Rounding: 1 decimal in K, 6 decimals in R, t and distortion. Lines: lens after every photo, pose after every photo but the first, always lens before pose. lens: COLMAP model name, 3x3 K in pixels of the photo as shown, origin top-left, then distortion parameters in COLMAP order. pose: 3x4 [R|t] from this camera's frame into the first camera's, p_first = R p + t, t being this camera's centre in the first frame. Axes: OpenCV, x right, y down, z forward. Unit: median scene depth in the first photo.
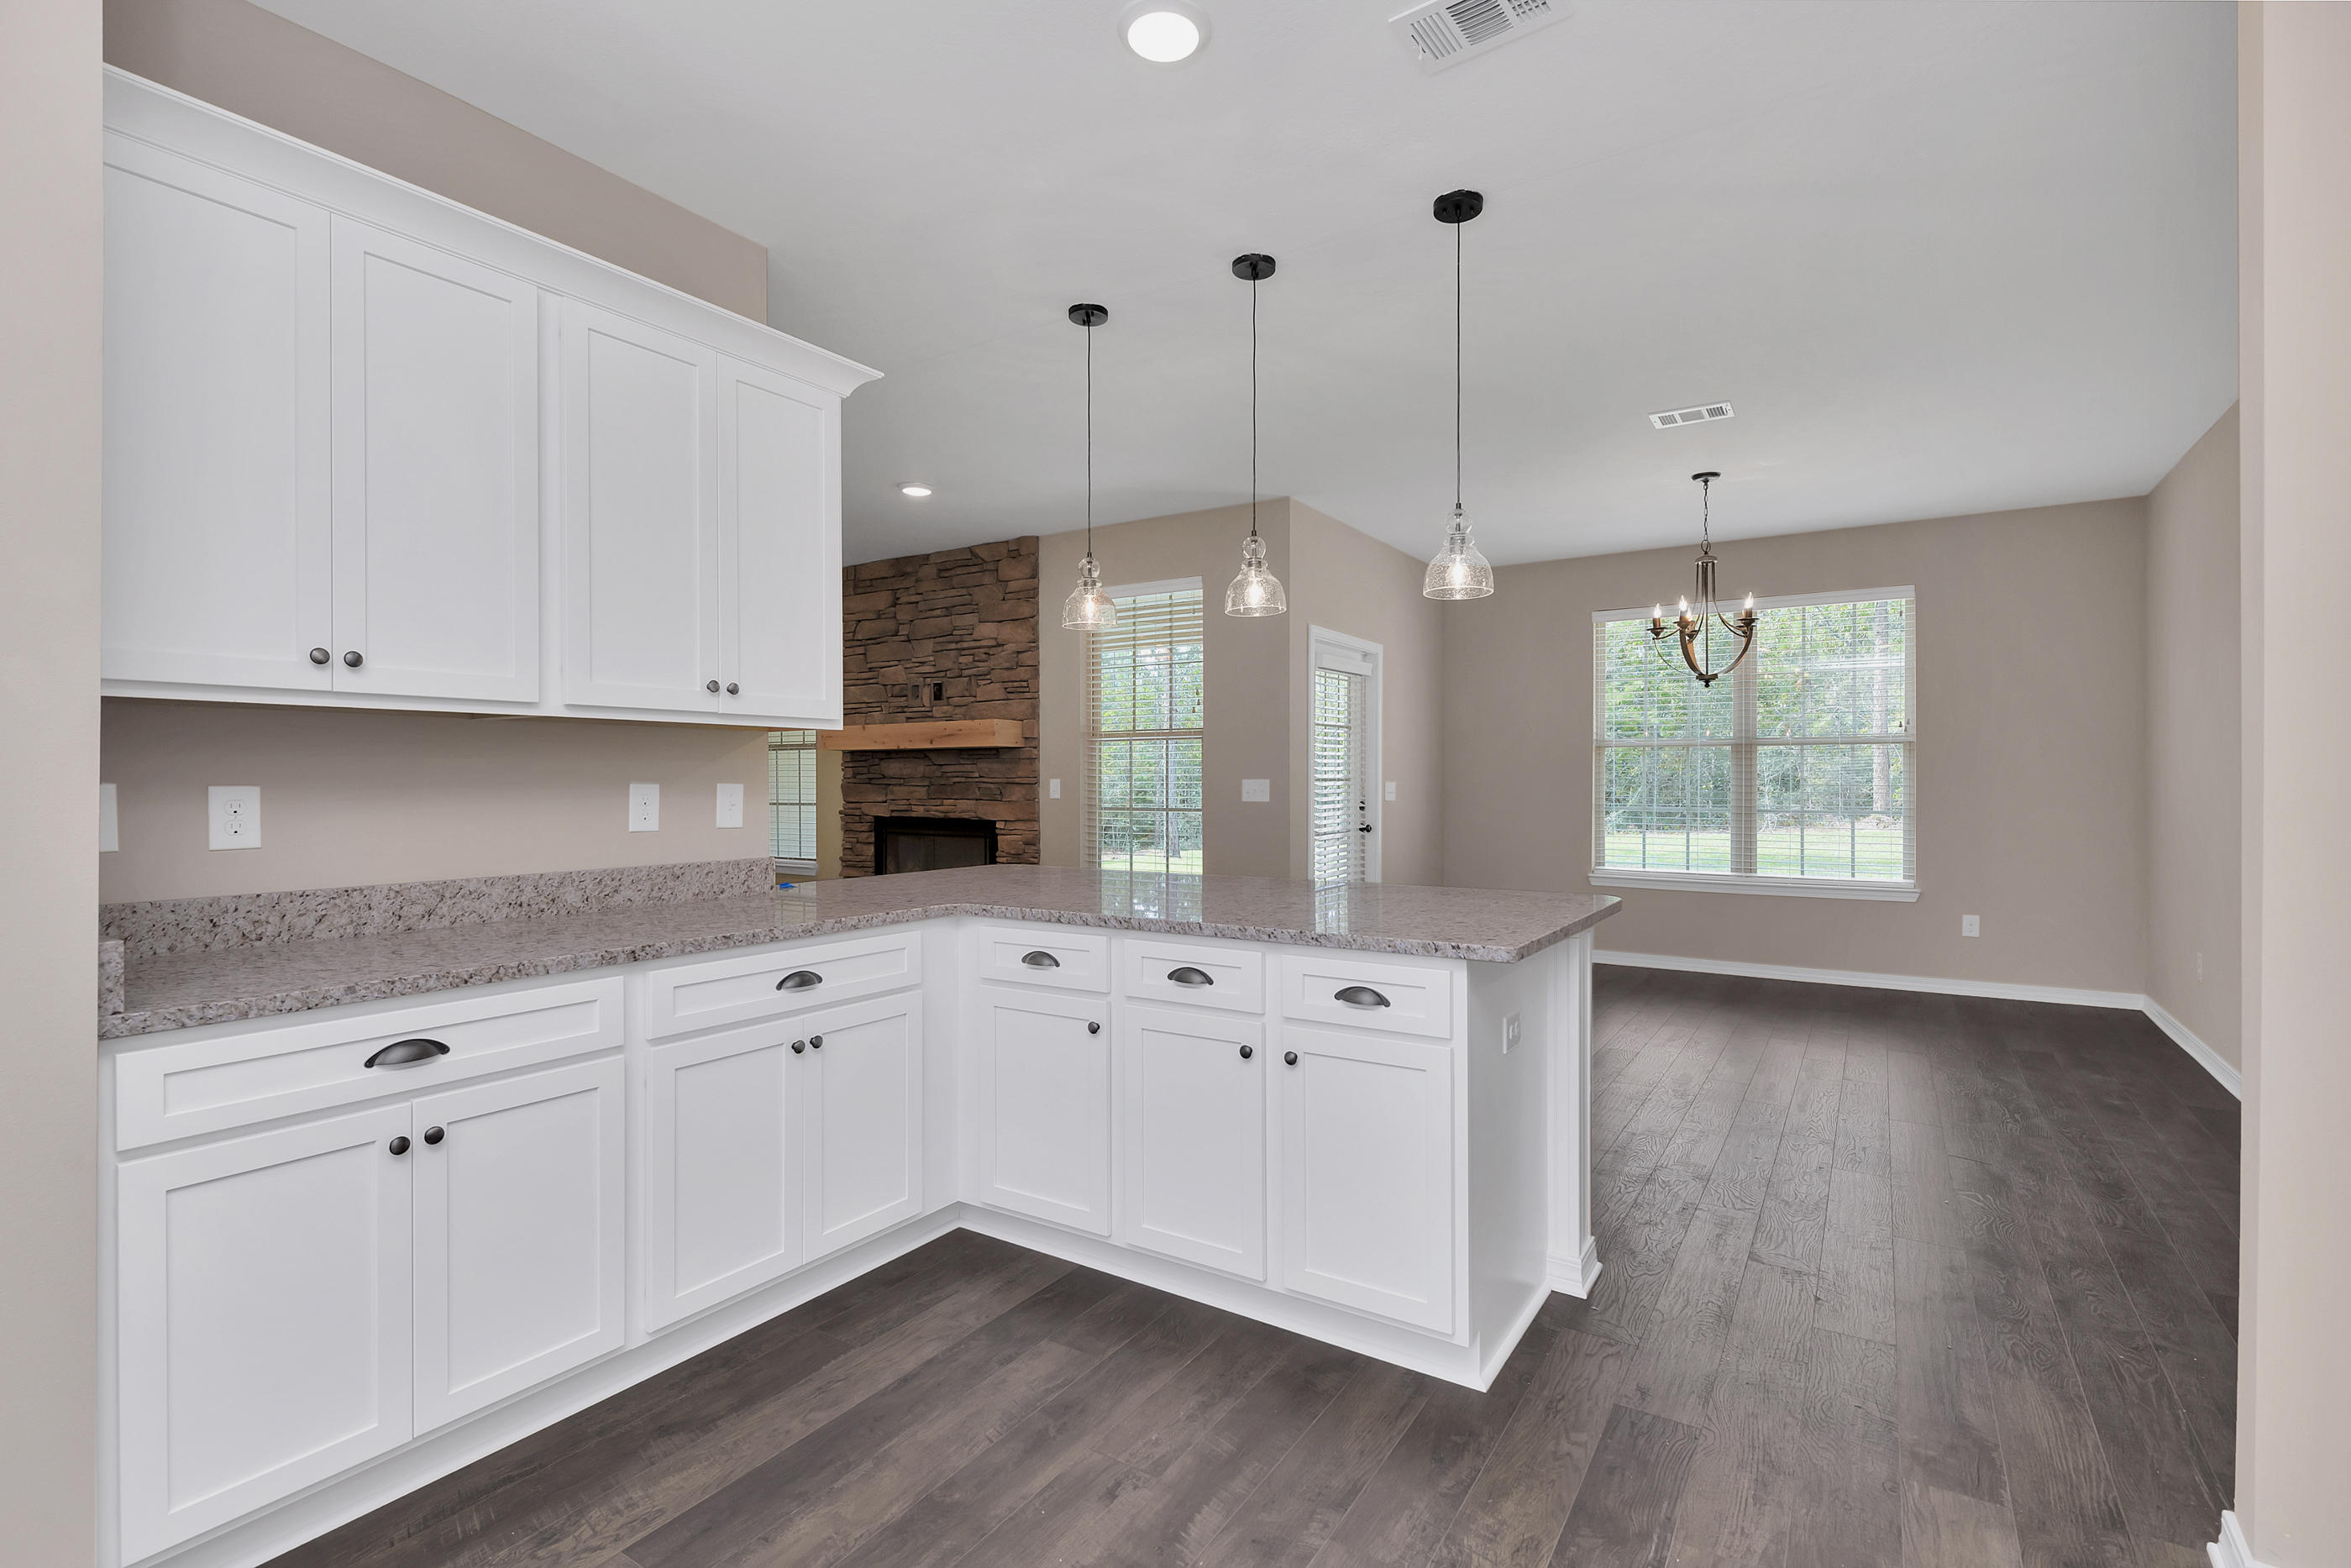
lens RADIAL K [[1071.7, 0, 1179.6], [0, 1071.7, 782.3], [0, 0, 1]] dist [-0.001926, -0.001500]
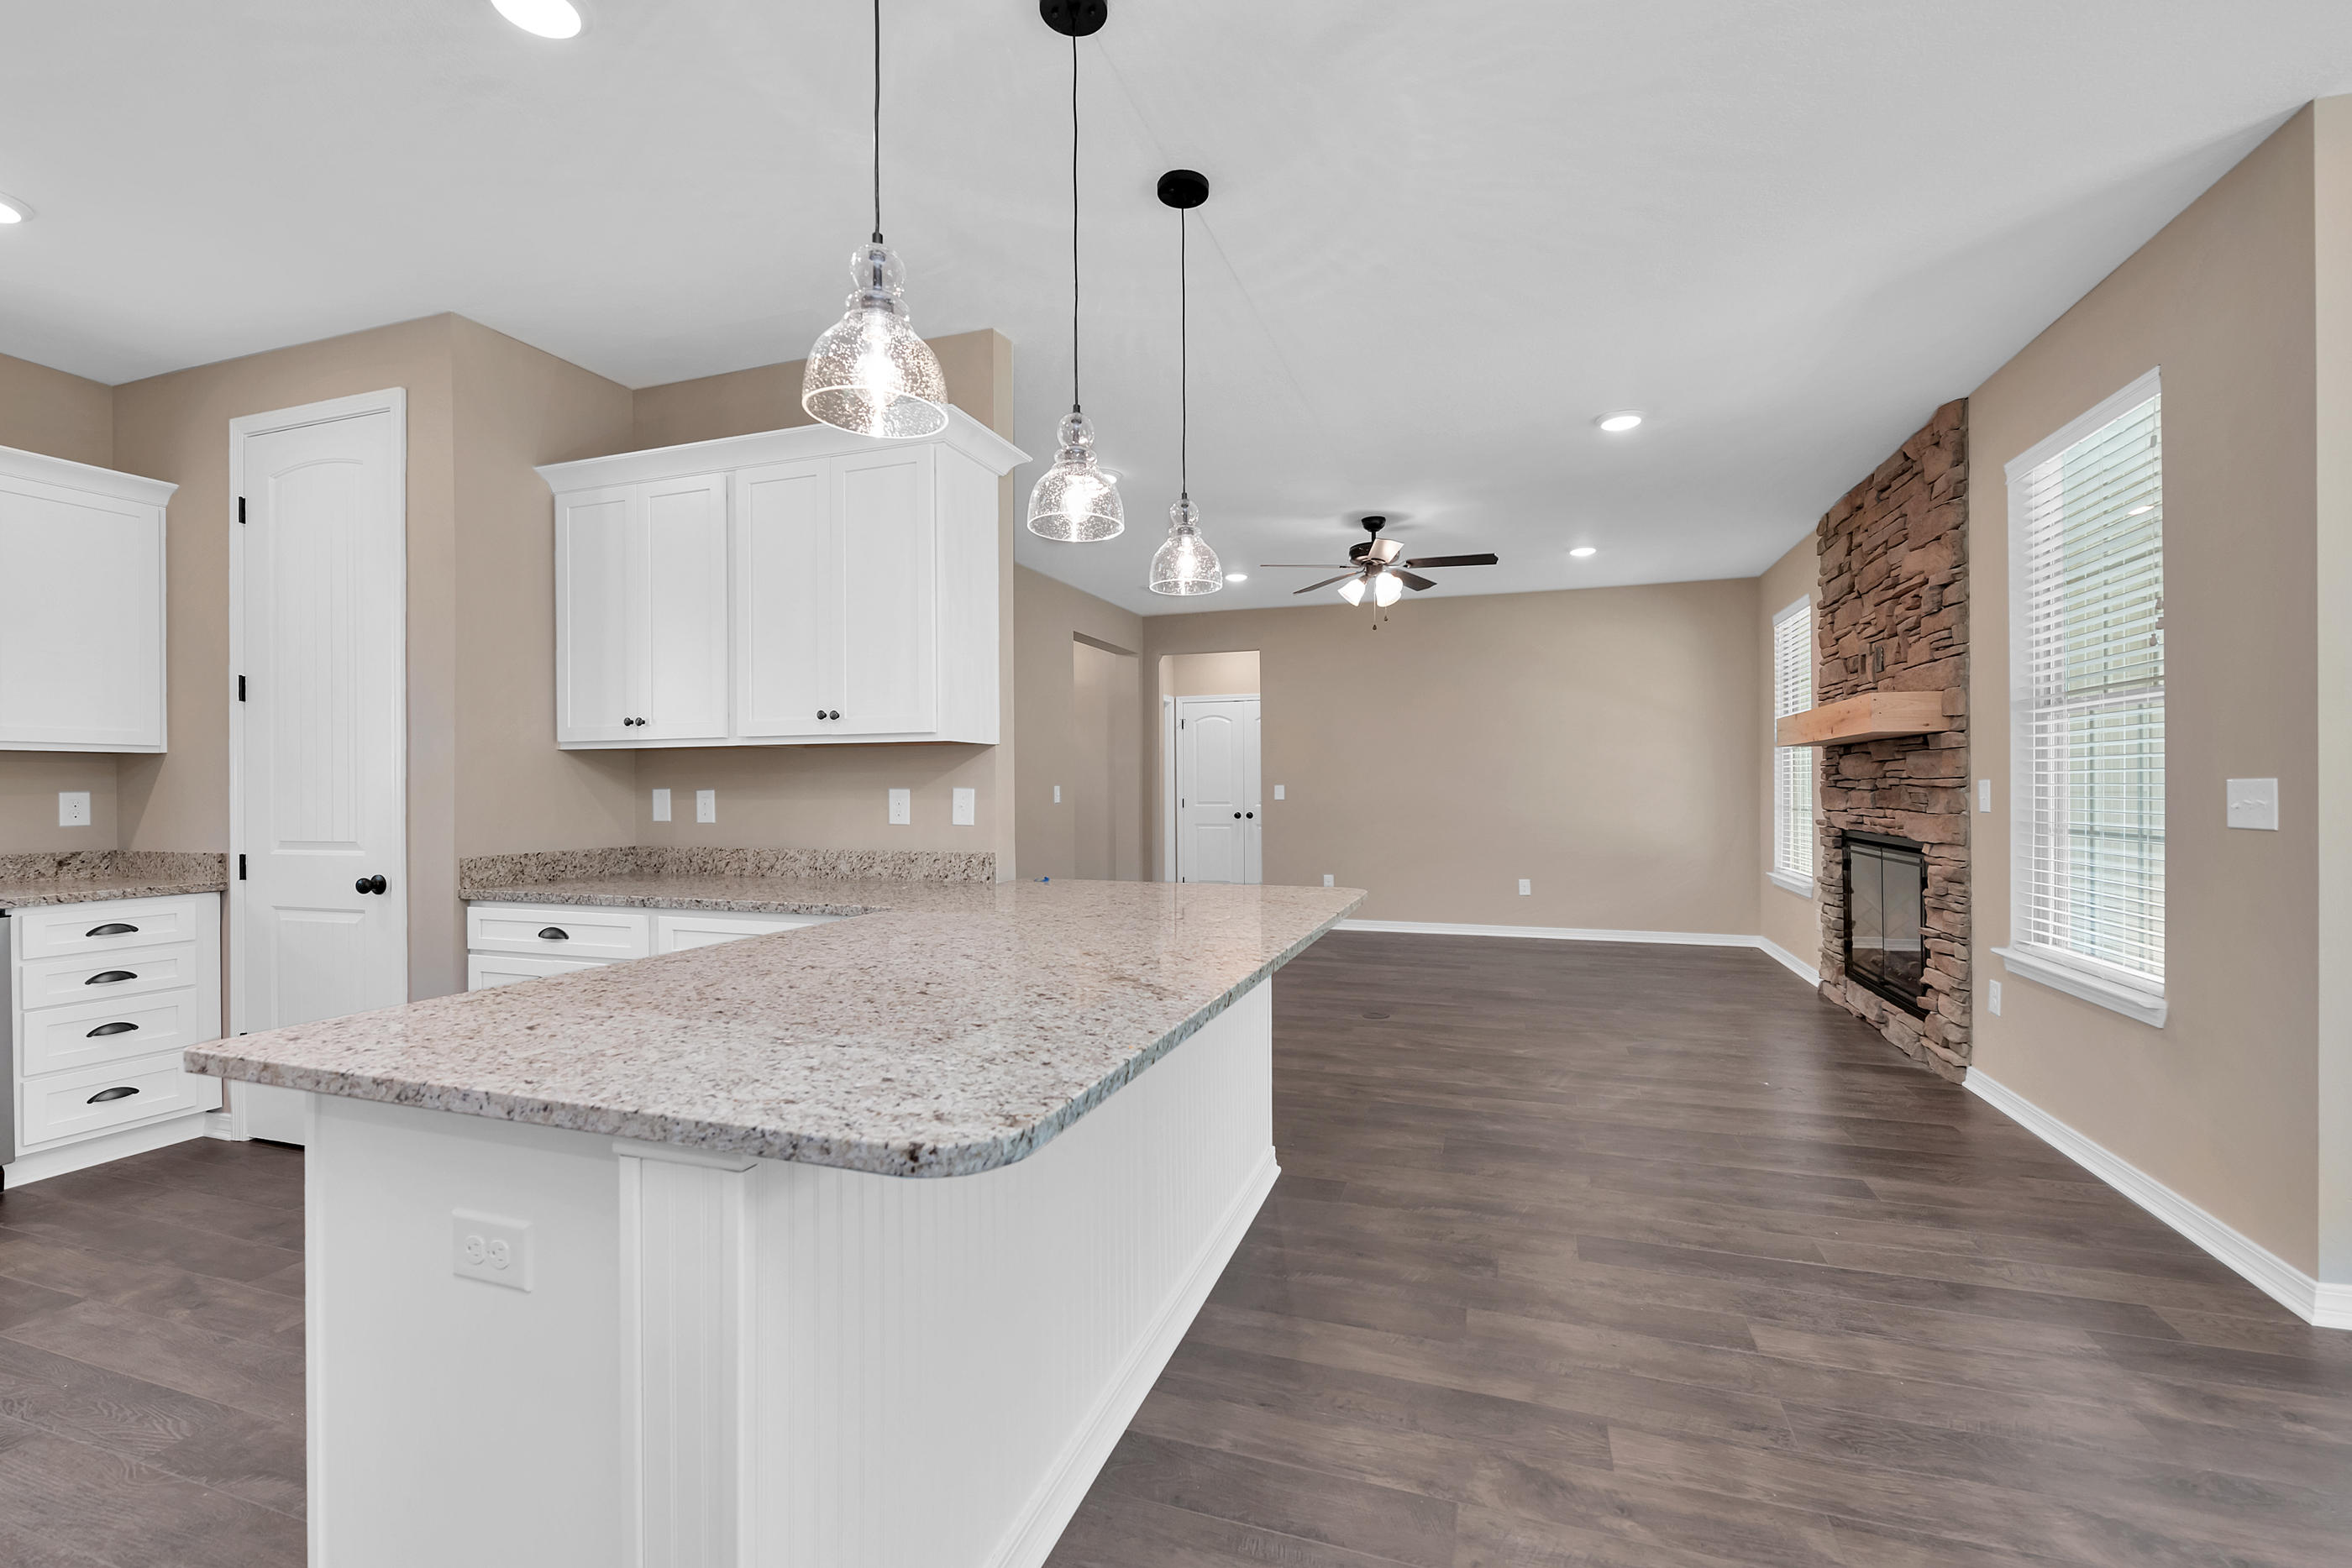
lens RADIAL K [[955.8, 0, 1202.3], [0, 955.8, 788.0], [0, 0, 1]] dist [-0.000658, -0.003224]
pose [[0.259341, 0.001278, -0.965785, 0.297013], [0.002294, 0.999995, 0.001940, -0.000475], [0.965783, -0.002719, 0.259336, 0.415450]]
